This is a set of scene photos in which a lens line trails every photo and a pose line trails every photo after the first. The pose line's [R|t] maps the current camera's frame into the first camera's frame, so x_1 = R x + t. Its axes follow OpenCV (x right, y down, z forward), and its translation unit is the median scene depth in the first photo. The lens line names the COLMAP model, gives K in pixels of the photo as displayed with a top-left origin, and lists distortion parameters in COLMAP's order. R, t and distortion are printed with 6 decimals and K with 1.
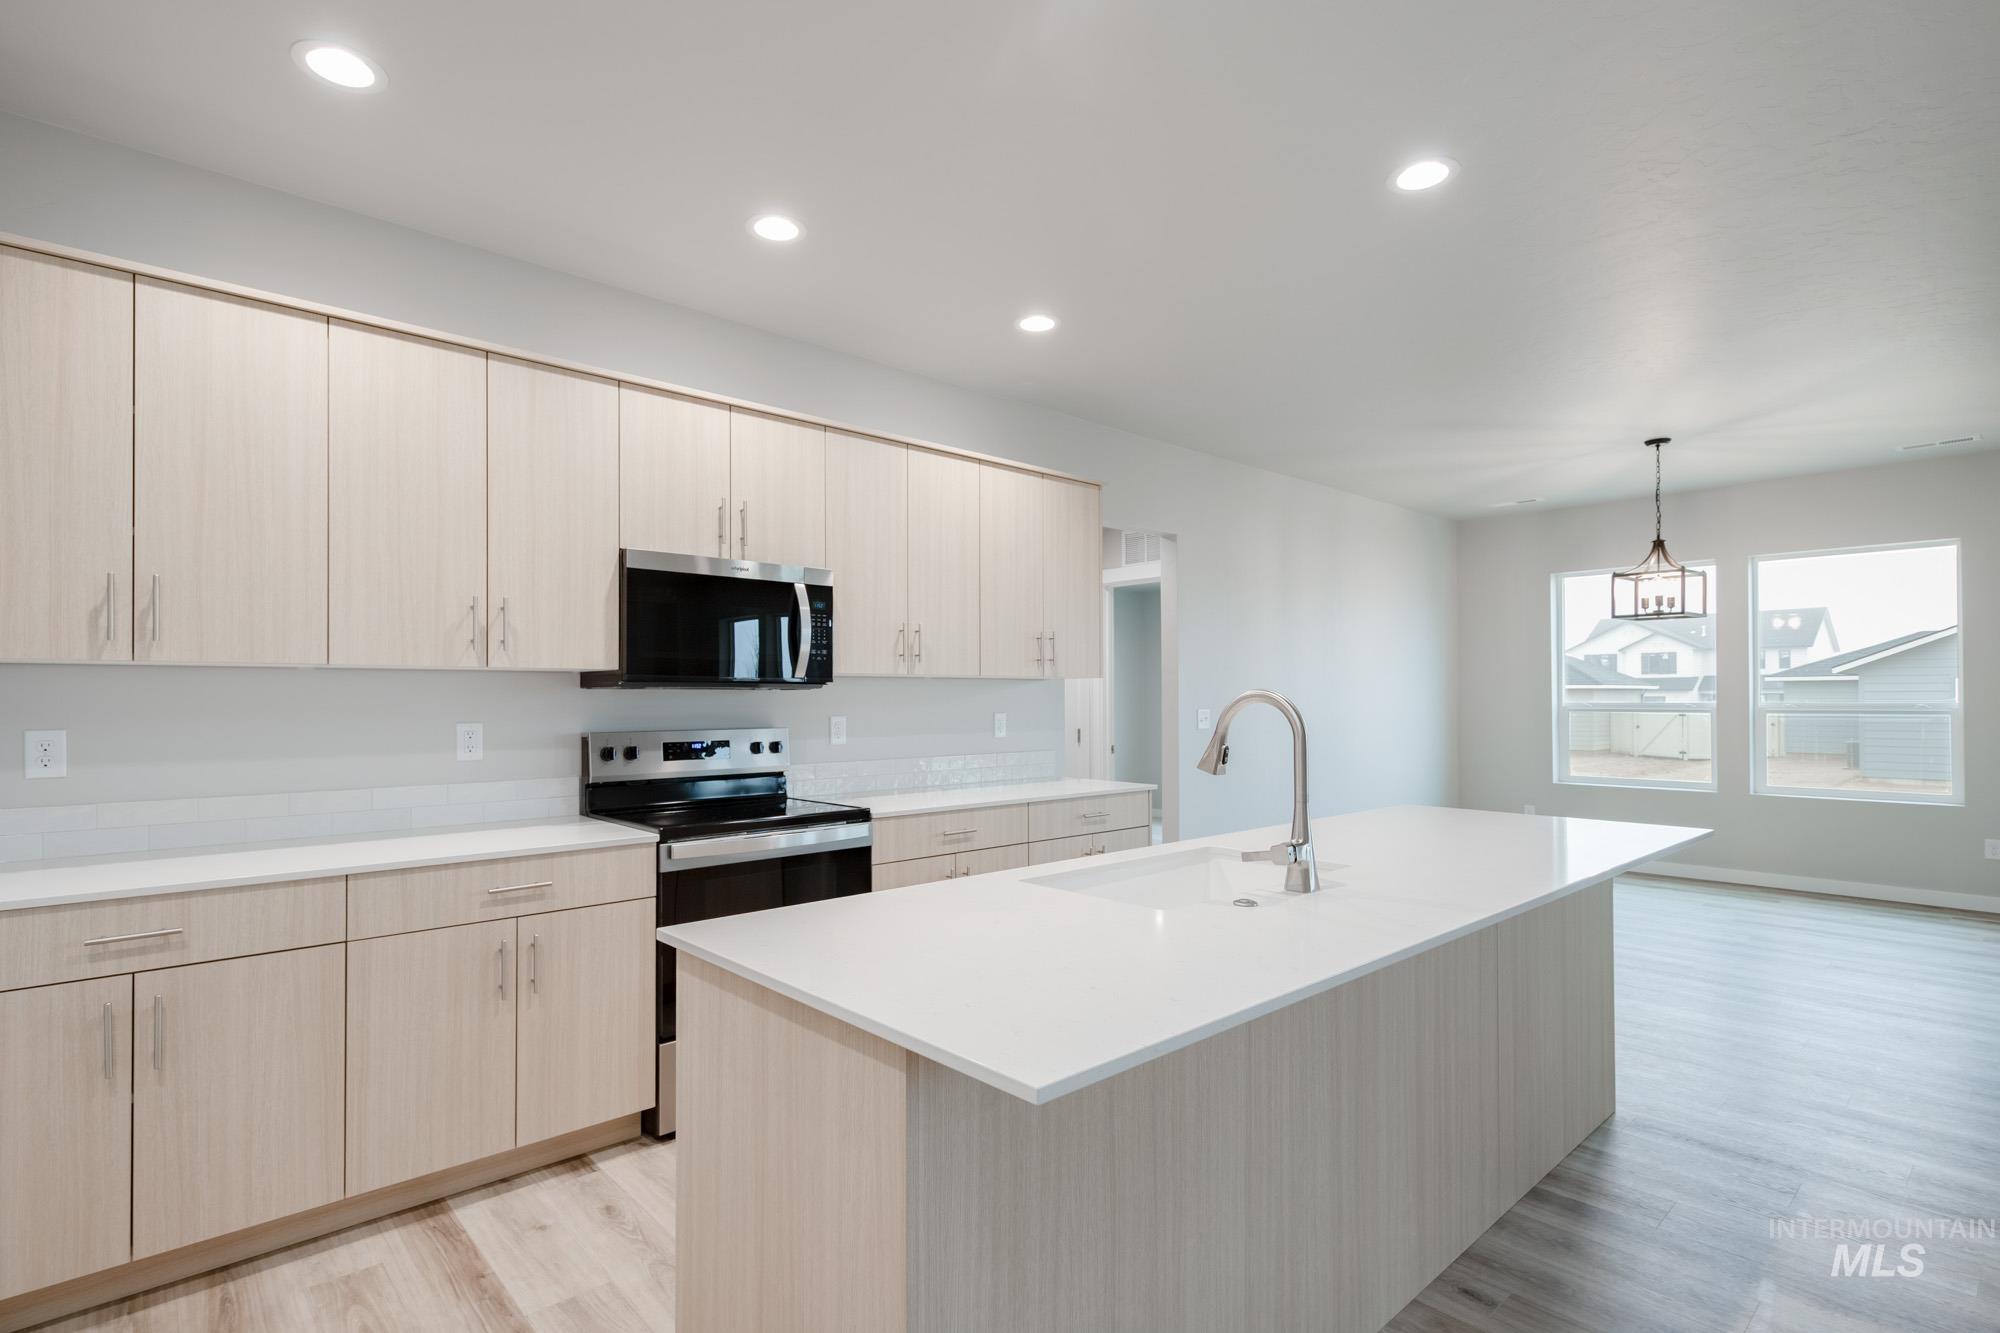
lens RADIAL K [[979.7, 0, 1001.4], [0, 979.7, 685.7], [0, 0, 1]] dist [0.016083, -0.006271]
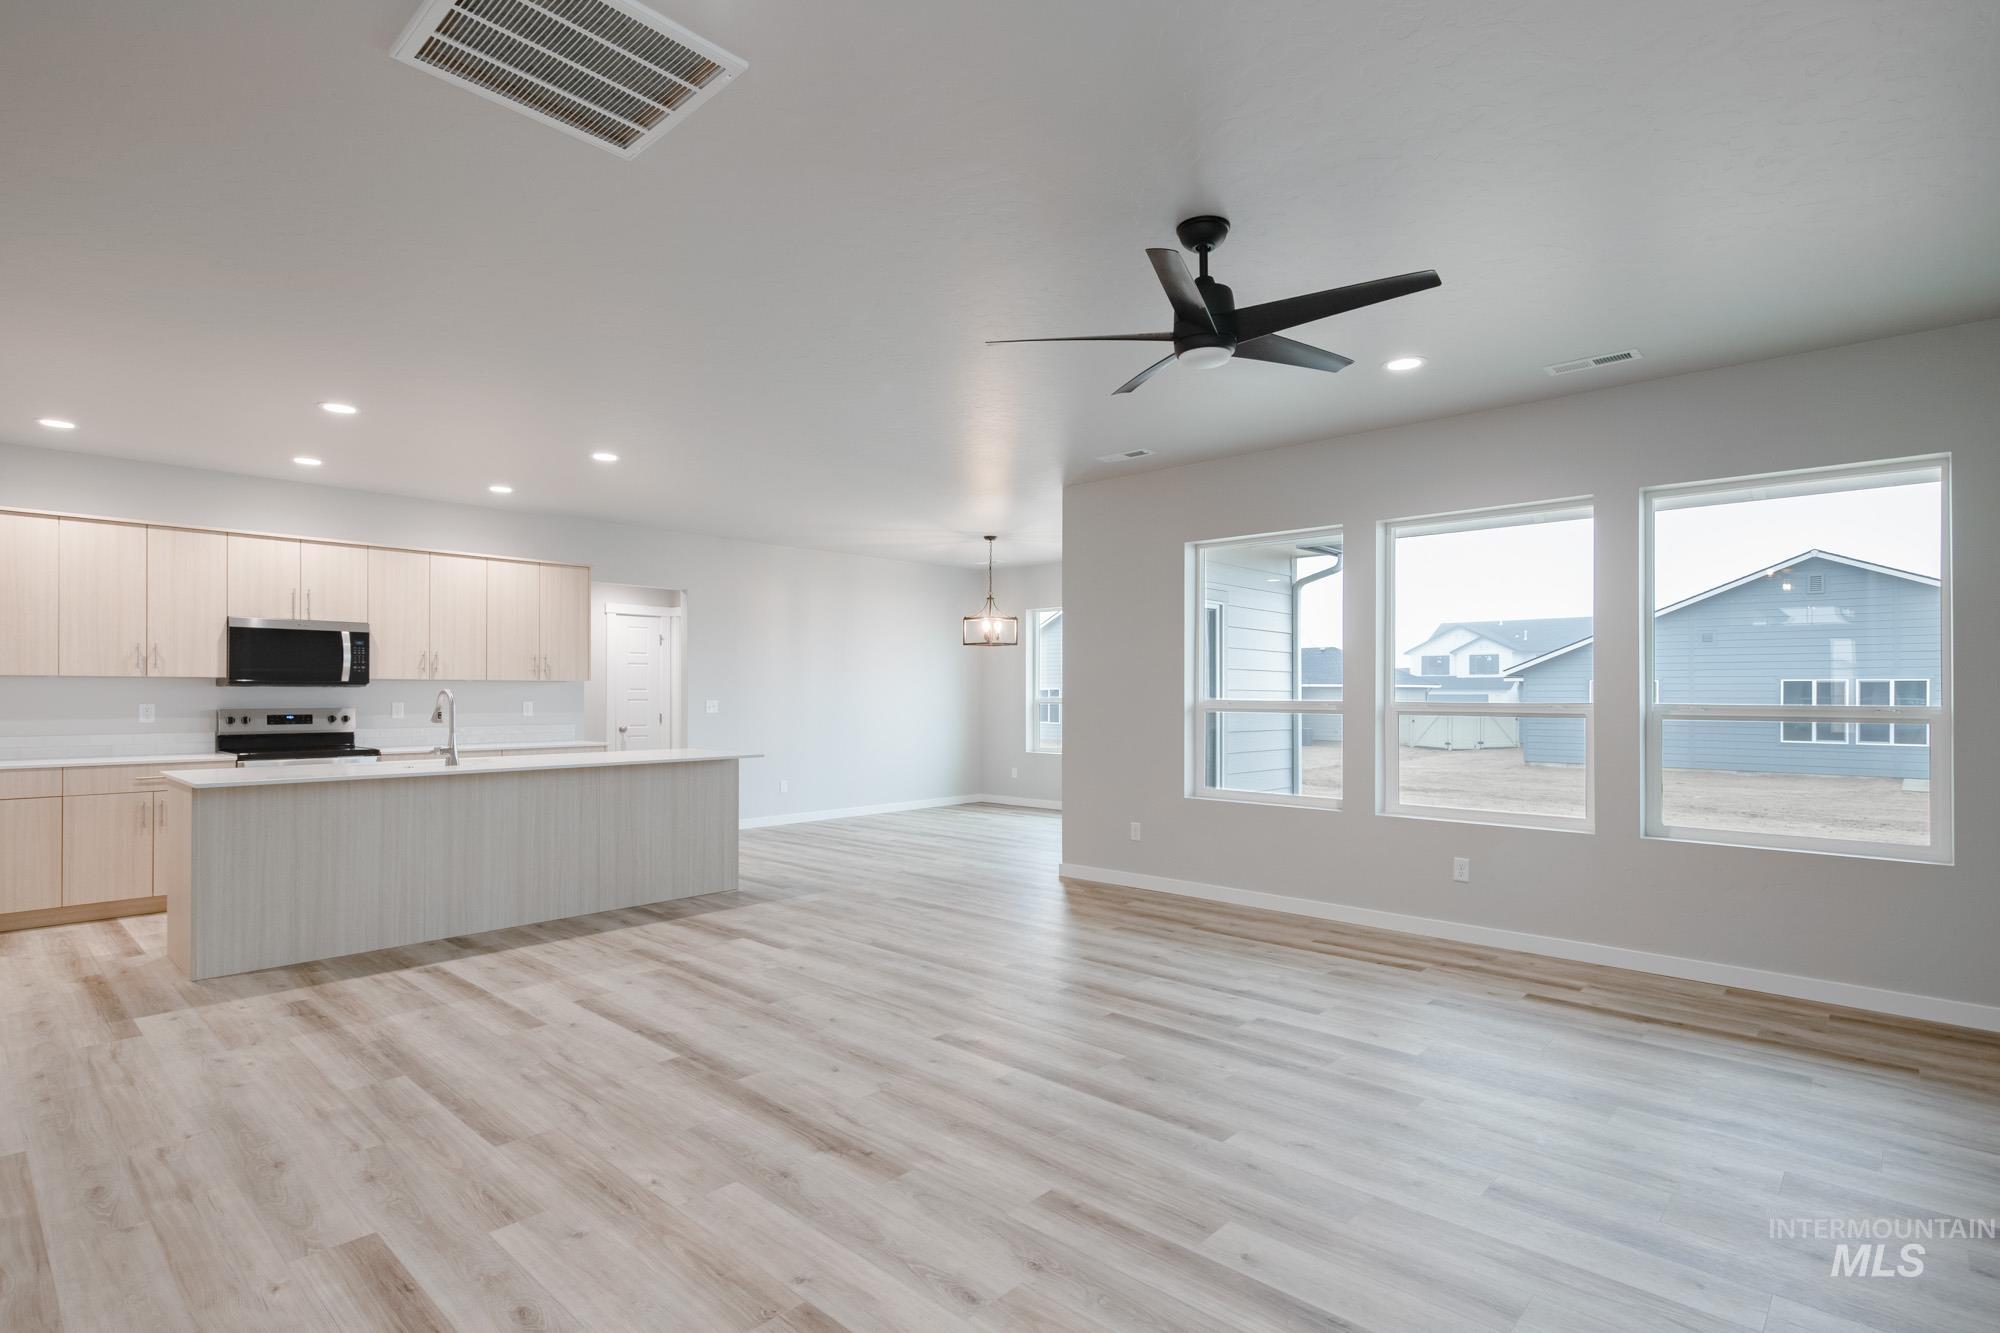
lens RADIAL K [[979.7, 0, 985.0], [0, 979.7, 689.4], [0, 0, 1]] dist [0.016083, -0.006271]
pose [[0.997410, 0.005602, 0.071710, 0.871044], [-0.006207, 0.999947, 0.008219, -0.015007], [-0.071660, -0.008643, 0.997392, -0.962352]]
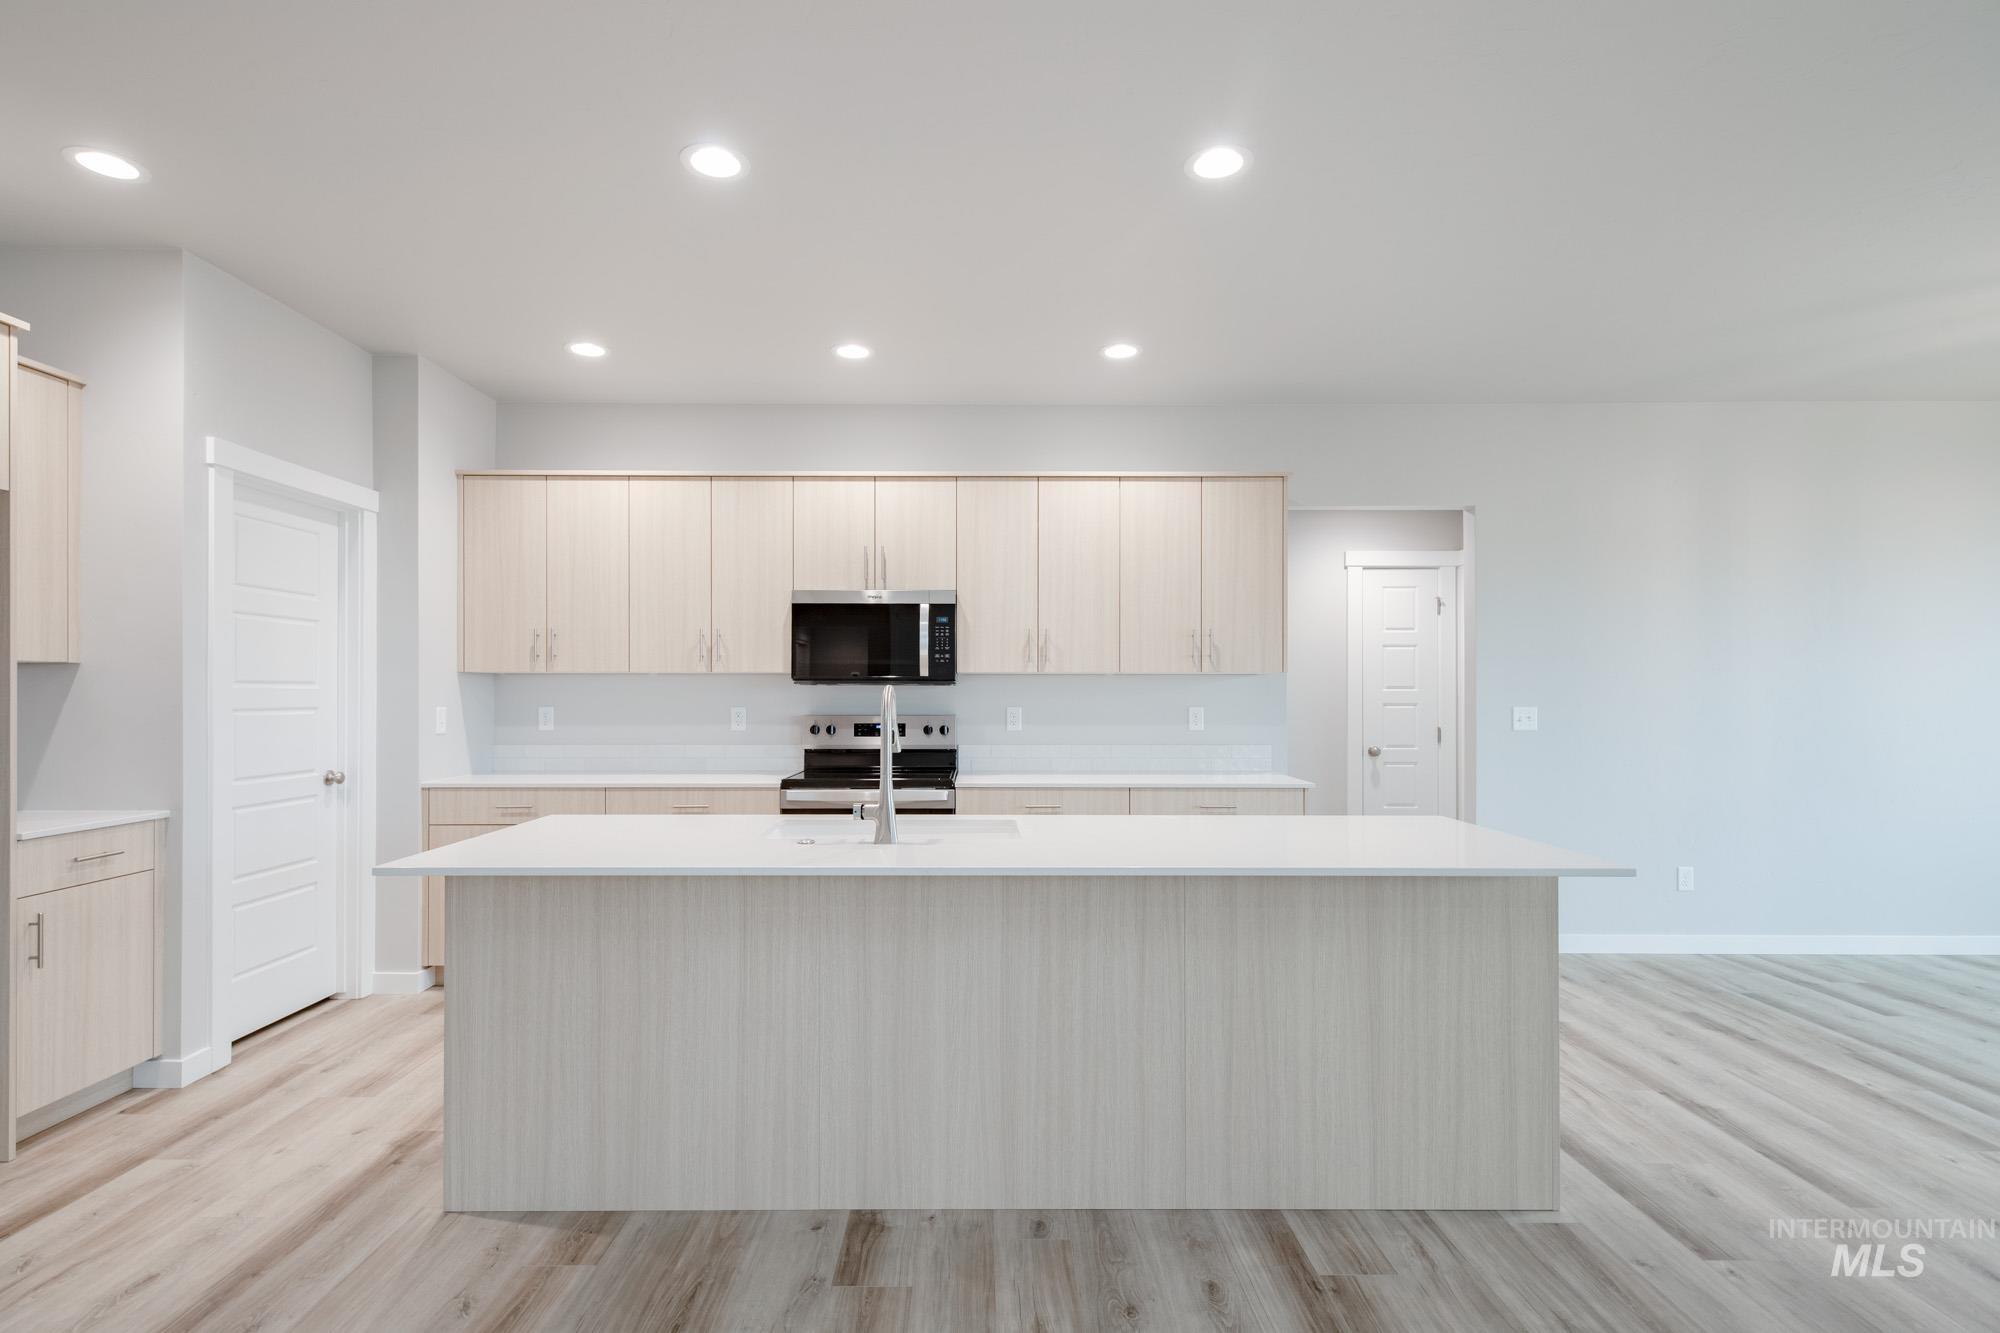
lens RADIAL K [[979.7, 0, 976.3], [0, 979.7, 692.5], [0, 0, 1]] dist [0.016083, -0.006271]
pose [[0.737101, 0.004918, -0.675765, 0.713206], [0.005340, 0.999900, 0.013102, -0.003510], [0.675762, -0.013266, 0.737001, 0.083507]]
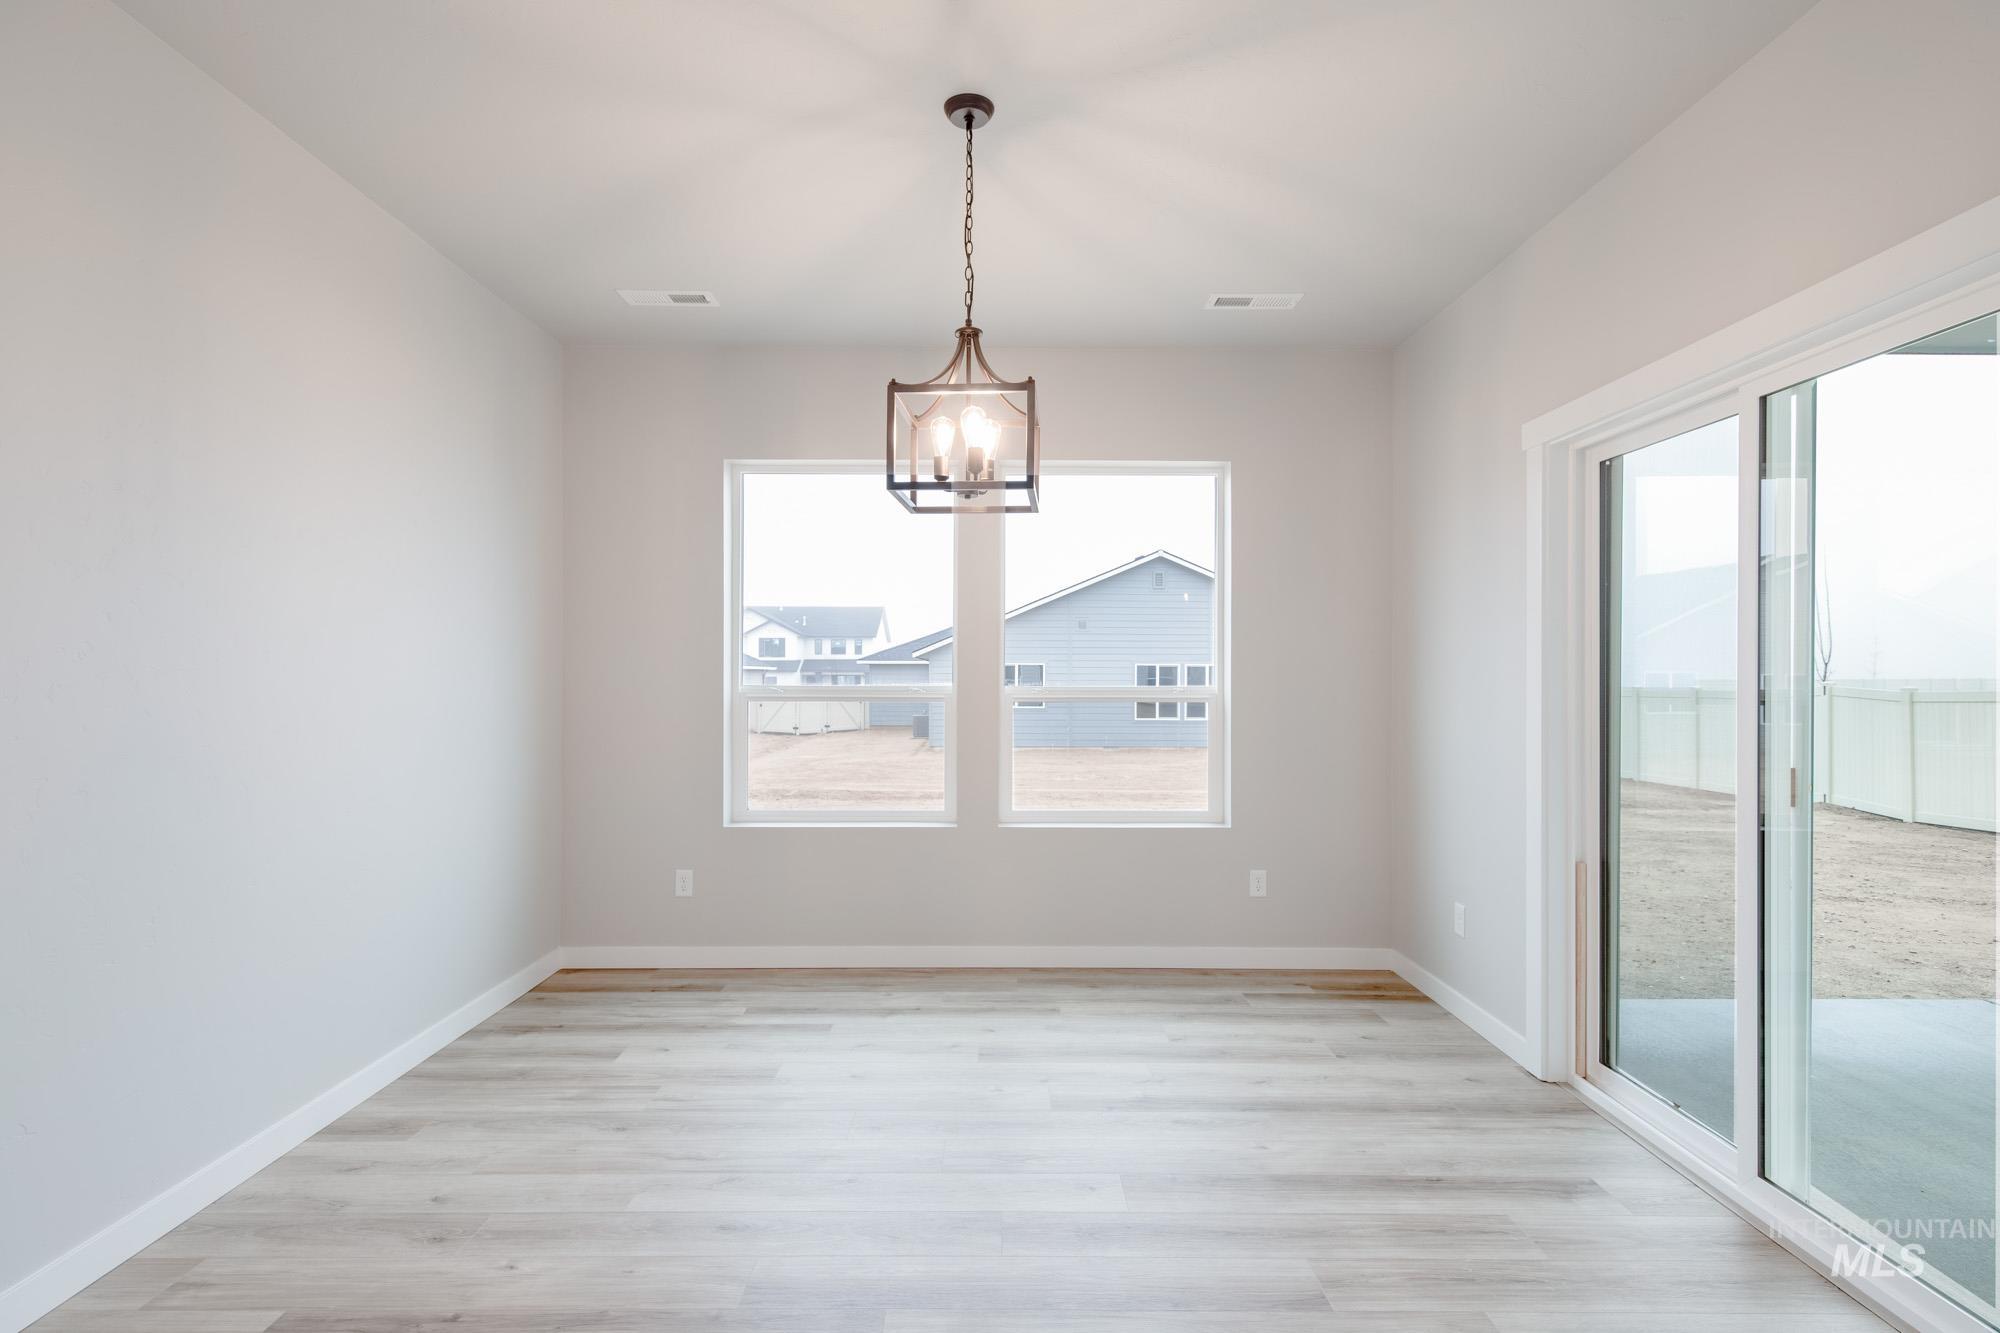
lens RADIAL K [[979.7, 0, 992.4], [0, 979.7, 676.9], [0, 0, 1]] dist [0.016083, -0.006271]
pose [[0.685283, 0.006748, 0.728246, 0.568658], [-0.015482, 0.999866, 0.005303, 0.015871], [-0.728112, -0.014908, 0.685296, 1.115876]]
